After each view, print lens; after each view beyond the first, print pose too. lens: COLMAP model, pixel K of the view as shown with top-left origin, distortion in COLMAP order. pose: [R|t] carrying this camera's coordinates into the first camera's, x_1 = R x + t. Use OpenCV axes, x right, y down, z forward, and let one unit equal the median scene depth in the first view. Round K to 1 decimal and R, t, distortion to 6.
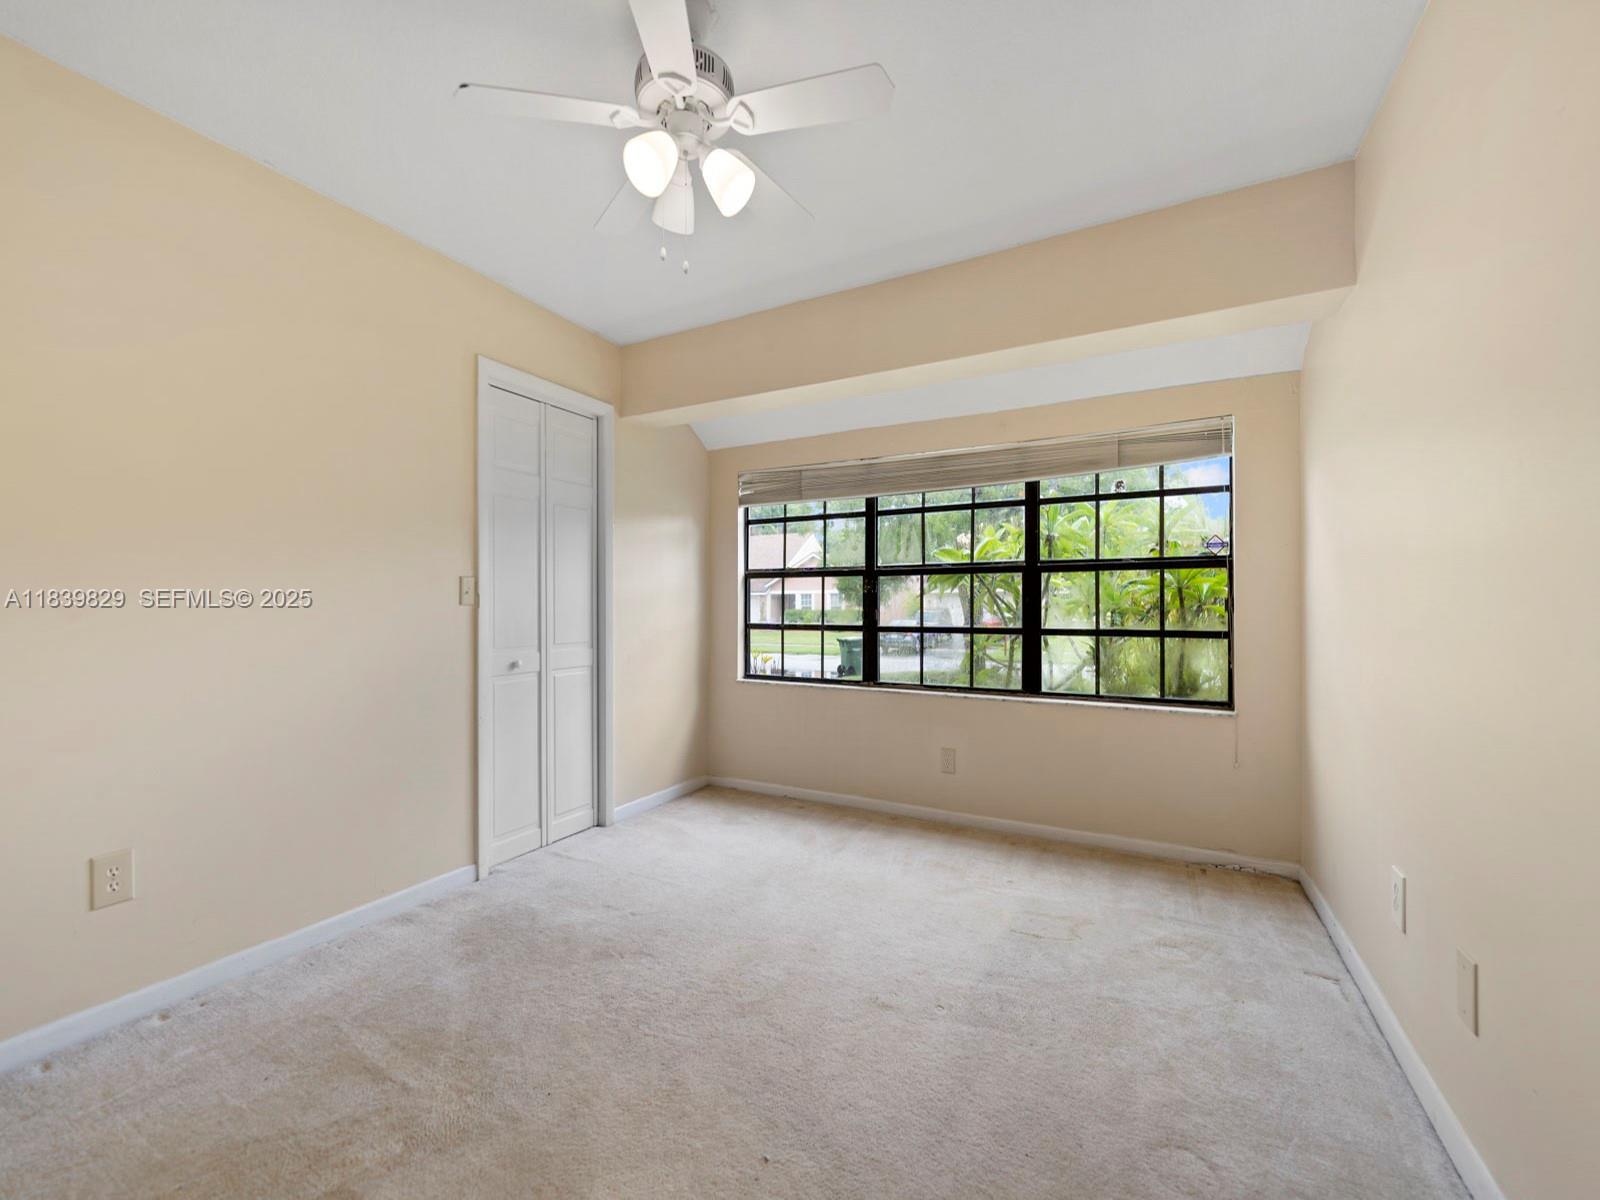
lens RADIAL K [[648.3, 0, 795.9], [0, 648.3, 603.7], [0, 0, 1]] dist [-0.001079, -0.000594]
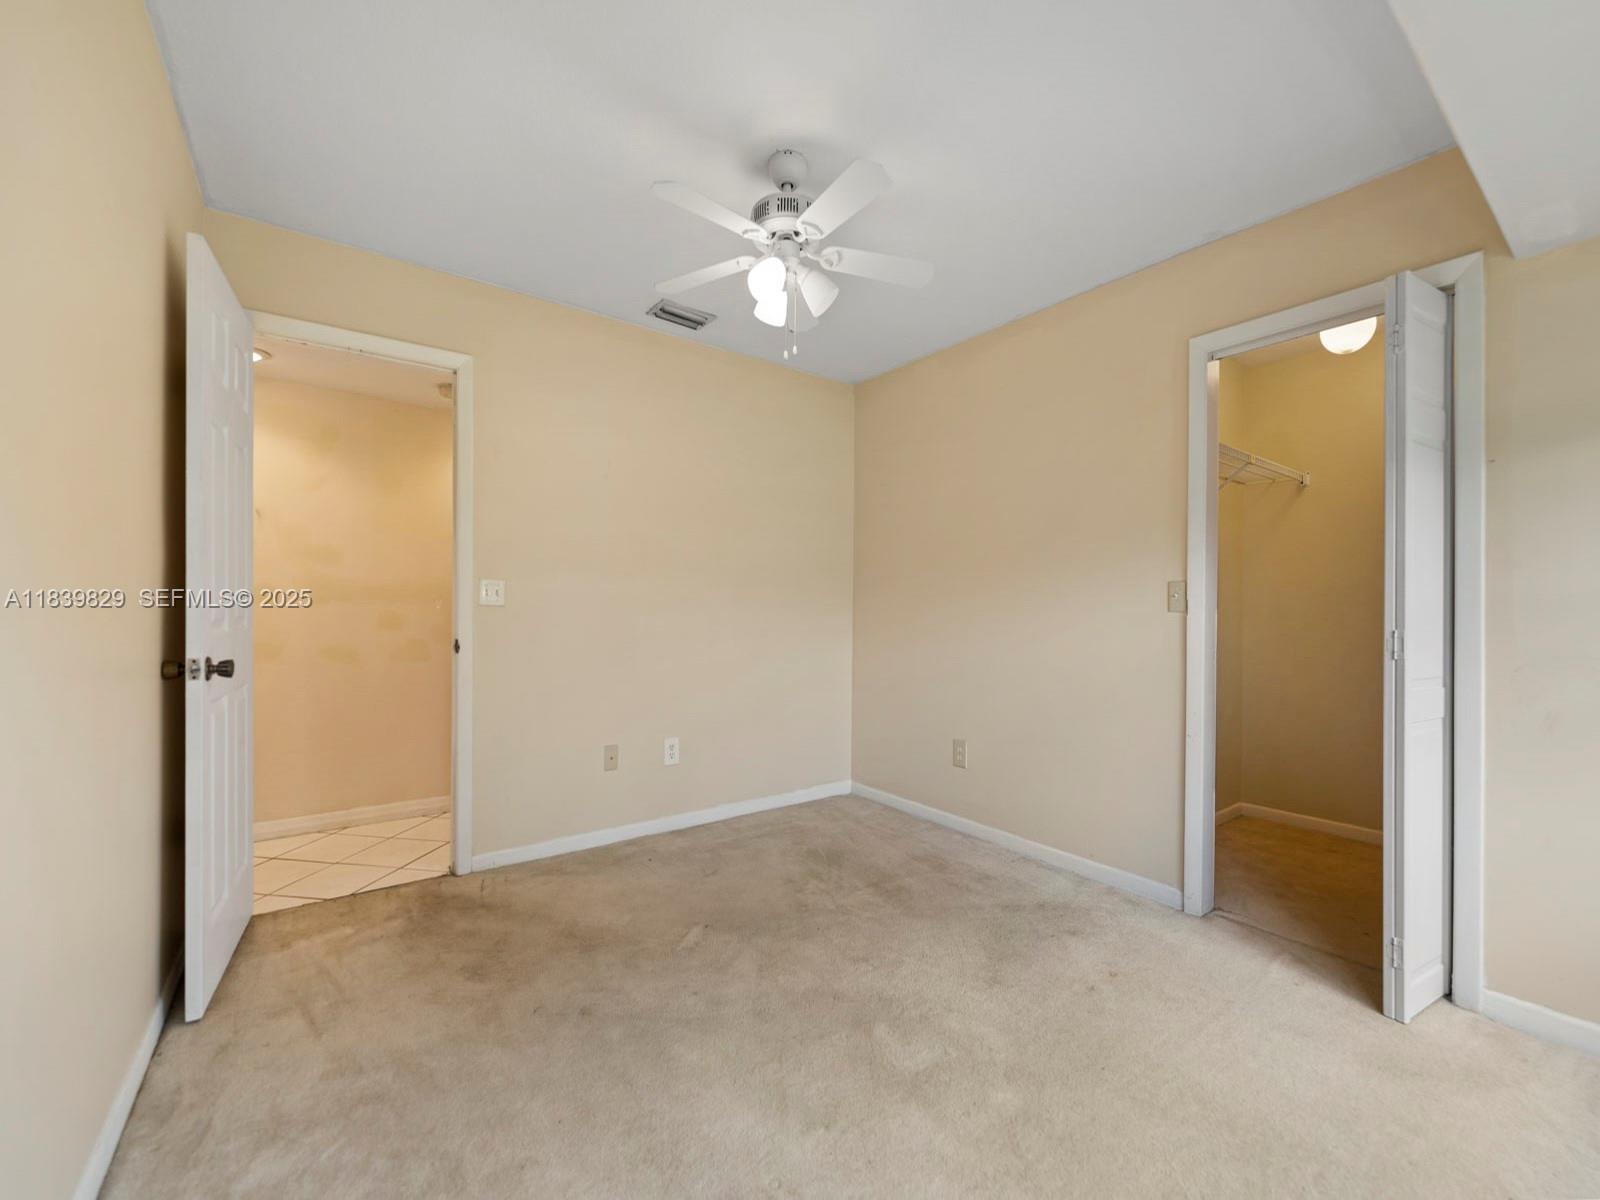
lens RADIAL K [[648.3, 0, 795.9], [0, 648.3, 603.7], [0, 0, 1]] dist [-0.001079, -0.000594]
pose [[-0.429964, -0.006362, -0.902824, 0.619669], [-0.005588, 0.999975, -0.004386, -0.003219], [0.902829, 0.003159, -0.429989, 0.958108]]
